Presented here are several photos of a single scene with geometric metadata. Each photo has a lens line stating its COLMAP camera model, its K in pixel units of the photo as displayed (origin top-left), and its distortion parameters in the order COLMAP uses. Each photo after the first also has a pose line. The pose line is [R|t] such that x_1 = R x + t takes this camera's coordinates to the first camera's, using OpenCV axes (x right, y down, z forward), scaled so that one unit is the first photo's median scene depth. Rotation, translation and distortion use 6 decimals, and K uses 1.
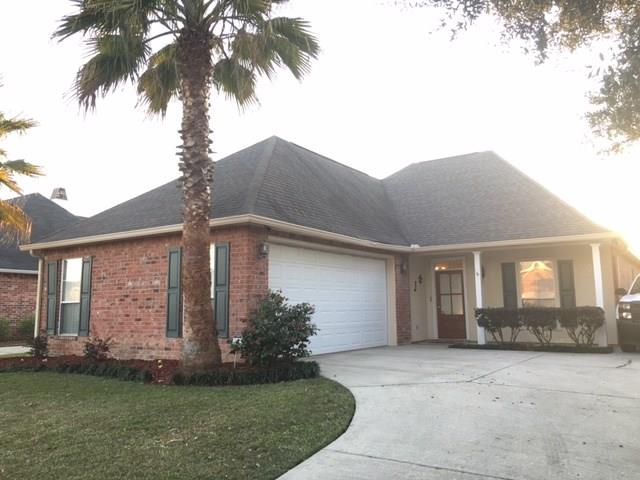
lens RADIAL K [[539.3, 0, 321.9], [0, 539.3, 240.0], [0, 0, 1]] dist [0.047998, -0.033926]
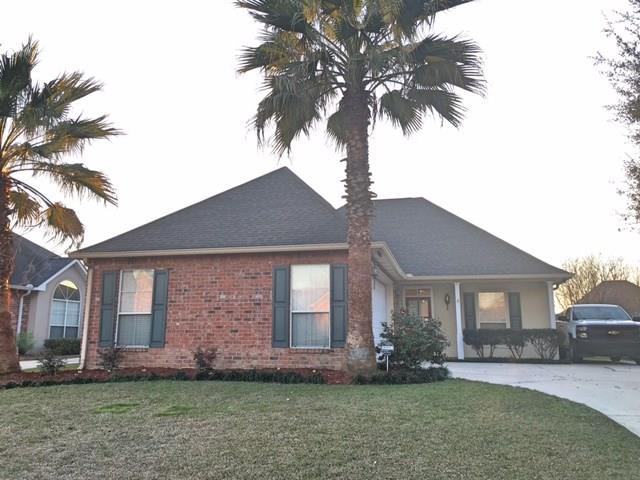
lens RADIAL K [[543.0, 0, 314.6], [0, 543.0, 233.7], [0, 0, 1]] dist [0.041882, -0.030695]
pose [[0.936346, 0.079808, 0.341887, -0.512774], [-0.058757, 0.995708, -0.071511, 0.021708], [-0.346127, 0.046870, 0.937016, -0.052746]]
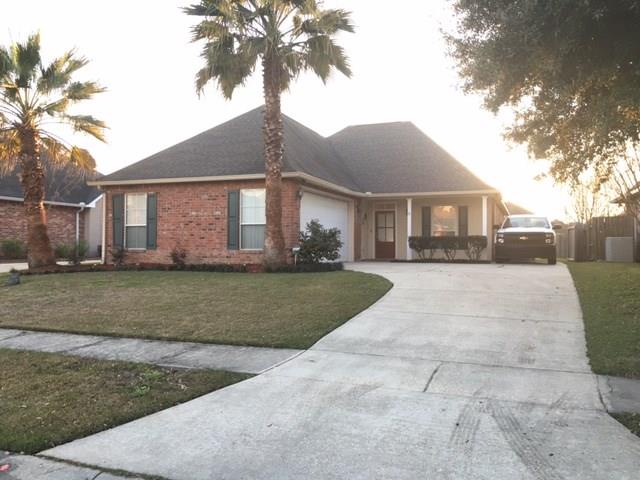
lens RADIAL K [[539.3, 0, 319.9], [0, 539.3, 239.1], [0, 0, 1]] dist [0.047998, -0.033926]
pose [[0.973956, 0.017590, 0.226052, -0.322556], [-0.042970, 0.993238, 0.107852, -0.018744], [-0.222626, -0.114757, 0.968126, -0.434699]]
